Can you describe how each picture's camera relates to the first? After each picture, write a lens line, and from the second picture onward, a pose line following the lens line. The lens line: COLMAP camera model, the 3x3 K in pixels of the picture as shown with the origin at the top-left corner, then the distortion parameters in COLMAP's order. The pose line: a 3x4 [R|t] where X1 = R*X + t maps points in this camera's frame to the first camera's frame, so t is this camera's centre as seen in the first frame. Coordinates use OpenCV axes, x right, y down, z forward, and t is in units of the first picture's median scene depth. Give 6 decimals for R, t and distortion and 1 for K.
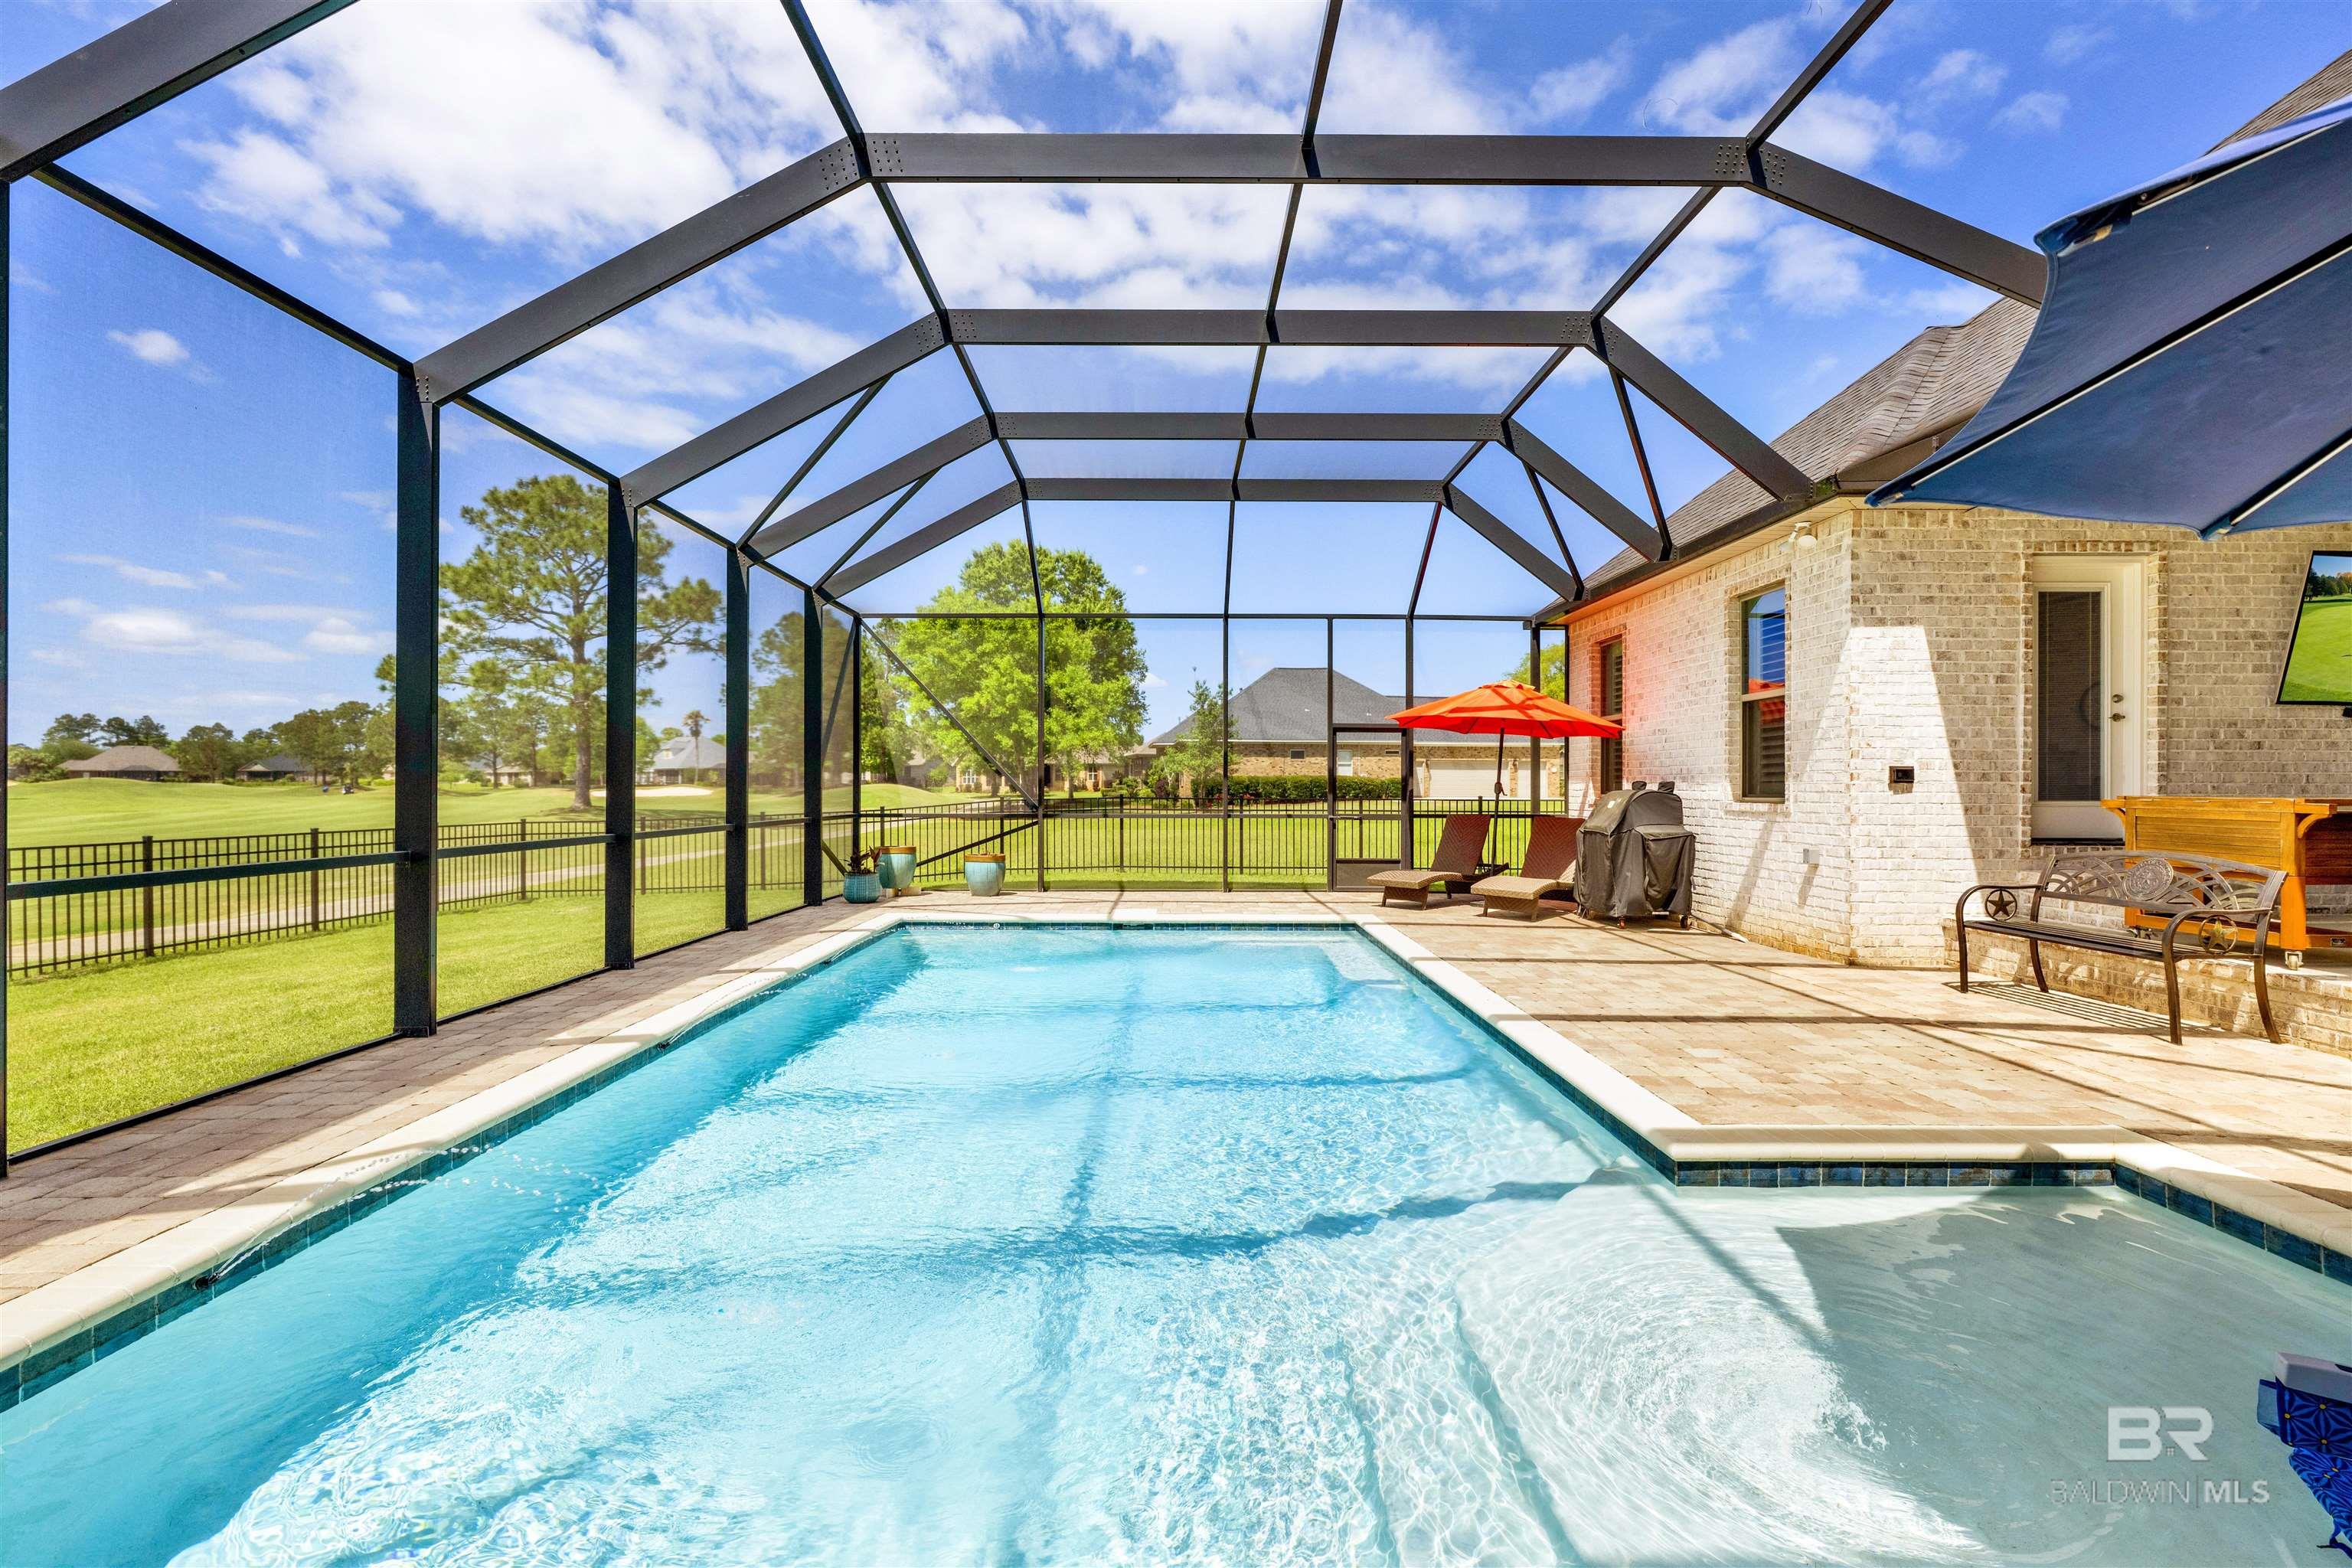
lens RADIAL K [[1008.8, 0, 1174.0], [0, 1008.8, 786.4], [0, 0, 1]] dist [0.001667, -0.000439]
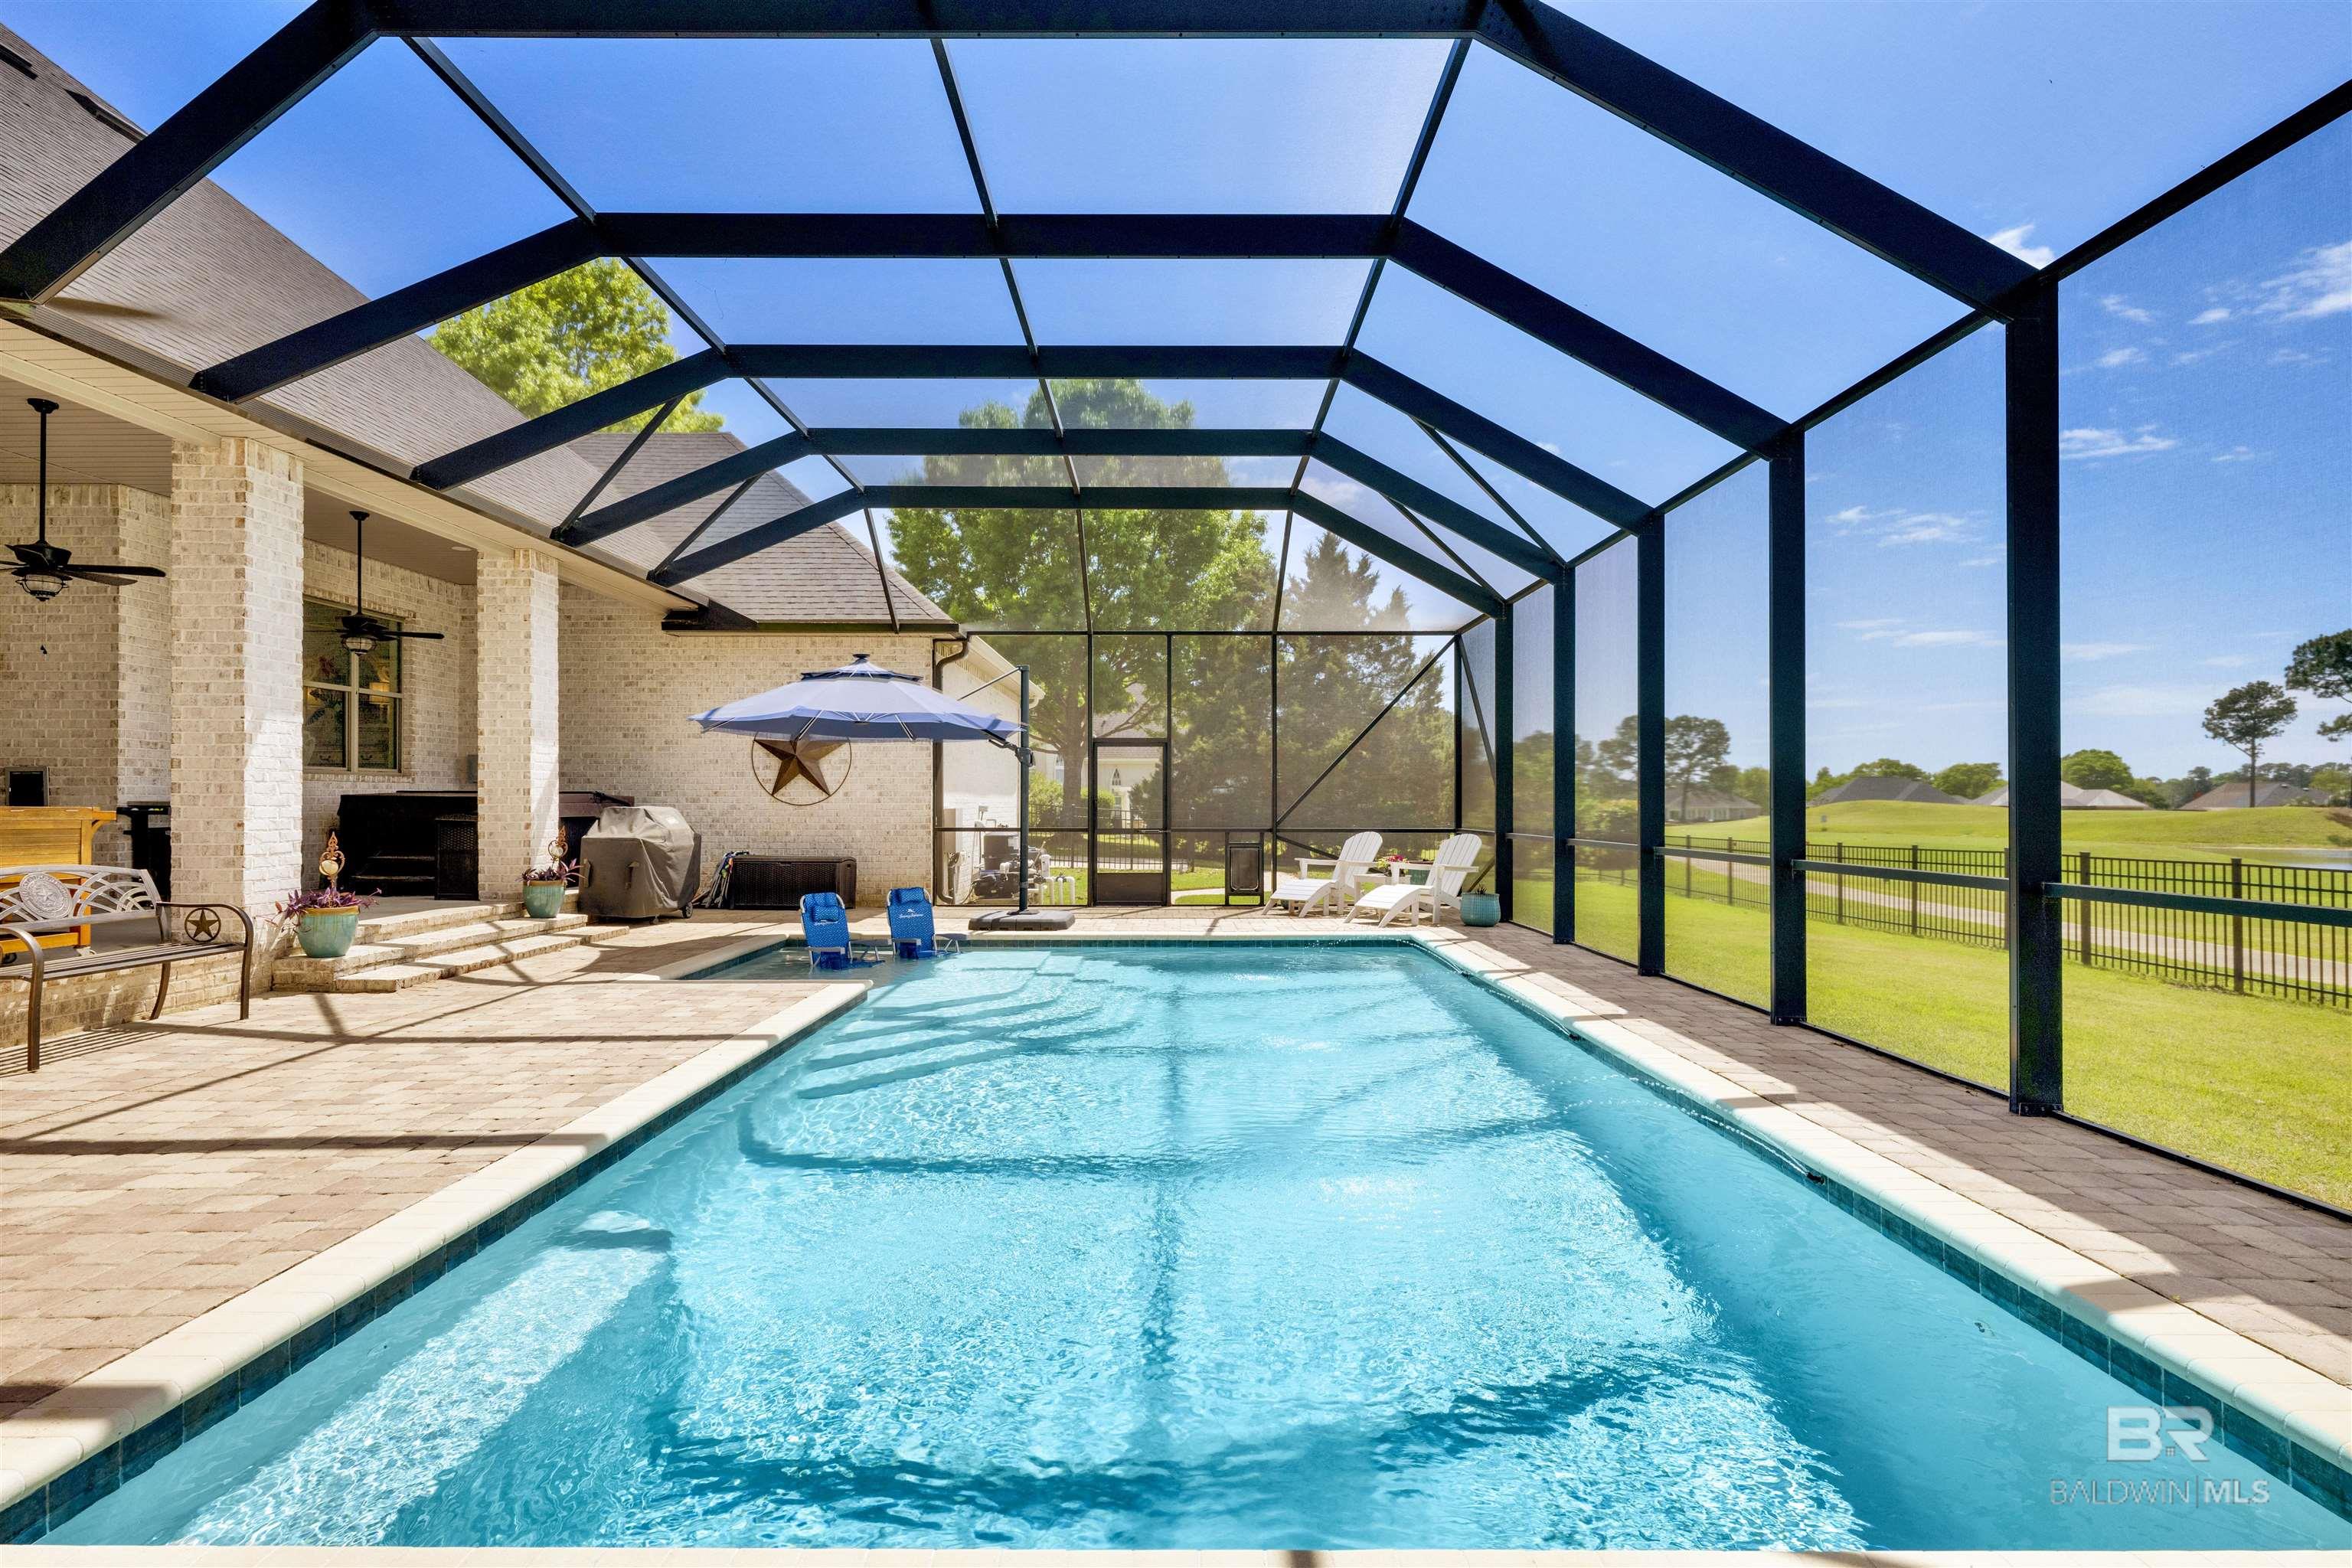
lens RADIAL K [[1121.6, 0, 1178.9], [0, 1121.6, 792.3], [0, 0, 1]] dist [0.000612, 0.000125]
pose [[-0.999989, -0.002342, 0.004130, -0.080777], [-0.002414, 0.999843, -0.017553, 0.010076], [-0.004088, -0.017563, -0.999837, 1.854137]]
